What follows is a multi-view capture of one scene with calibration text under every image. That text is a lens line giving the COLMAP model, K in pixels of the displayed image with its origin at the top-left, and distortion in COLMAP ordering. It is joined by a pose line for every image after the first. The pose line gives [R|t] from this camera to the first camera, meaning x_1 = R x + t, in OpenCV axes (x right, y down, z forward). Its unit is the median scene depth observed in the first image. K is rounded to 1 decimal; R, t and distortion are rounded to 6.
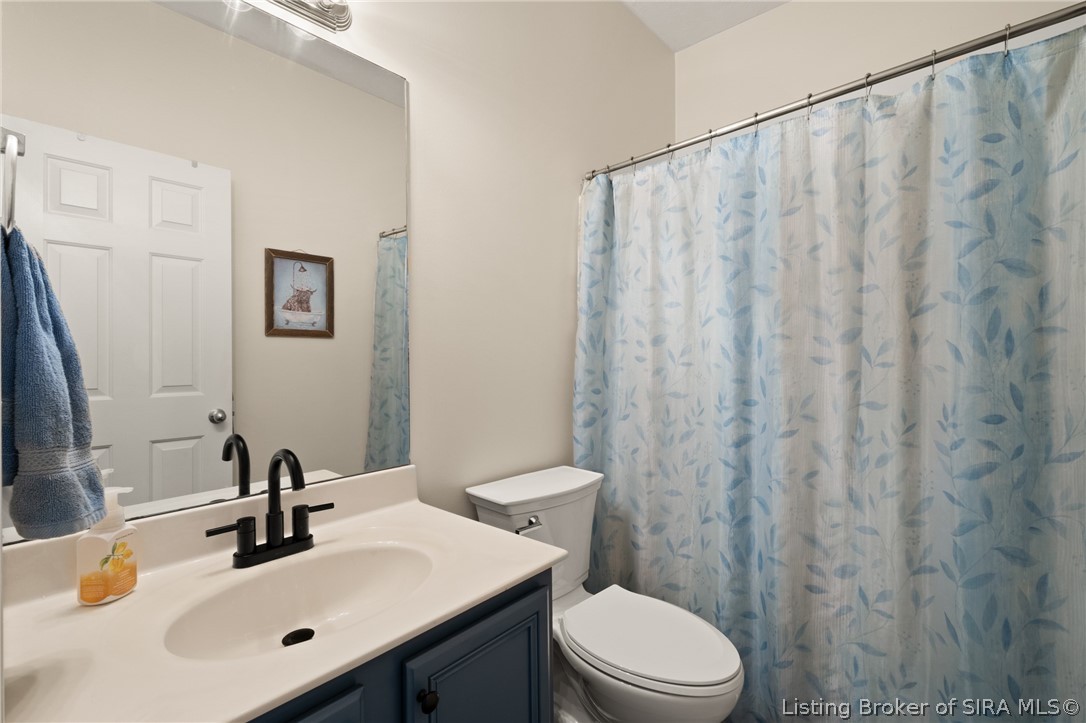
lens RADIAL K [[481.5, 0, 547.7], [0, 481.5, 363.7], [0, 0, 1]] dist [0.001679, -0.001679]
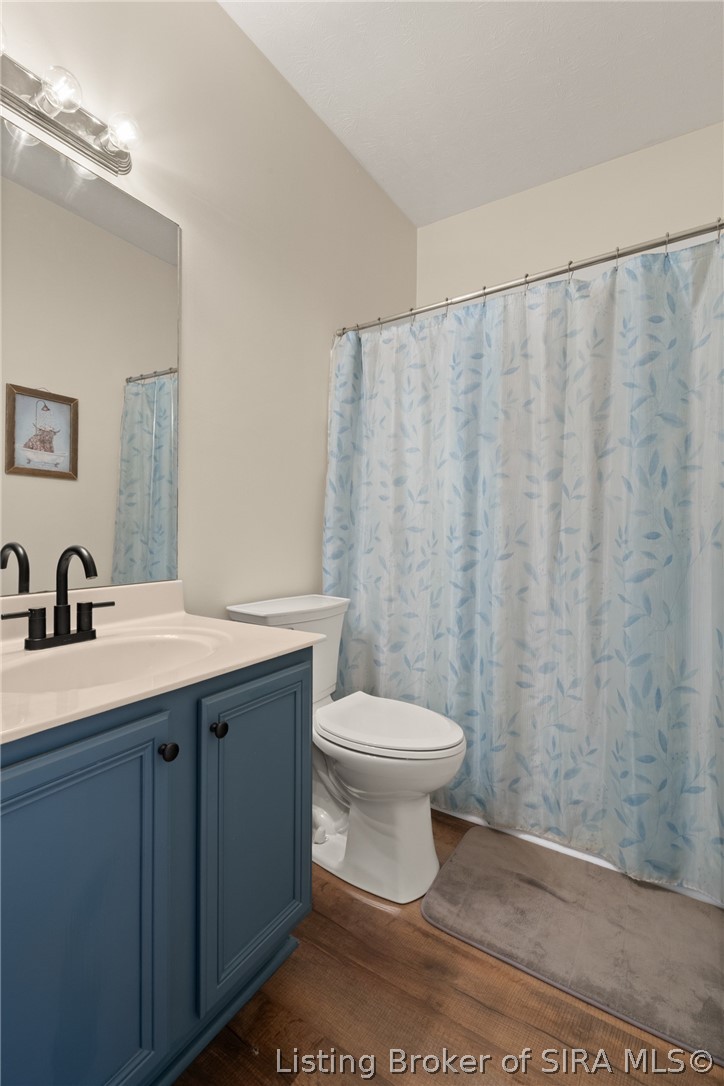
lens RADIAL K [[481.5, 0, 356.7], [0, 481.5, 533.8], [0, 0, 1]] dist [0.001679, -0.001679]
pose [[0.988979, 0.014532, 0.147340, -0.043734], [-0.015253, 0.999877, 0.003768, 0.089756], [-0.147268, -0.005974, 0.989079, -0.130561]]
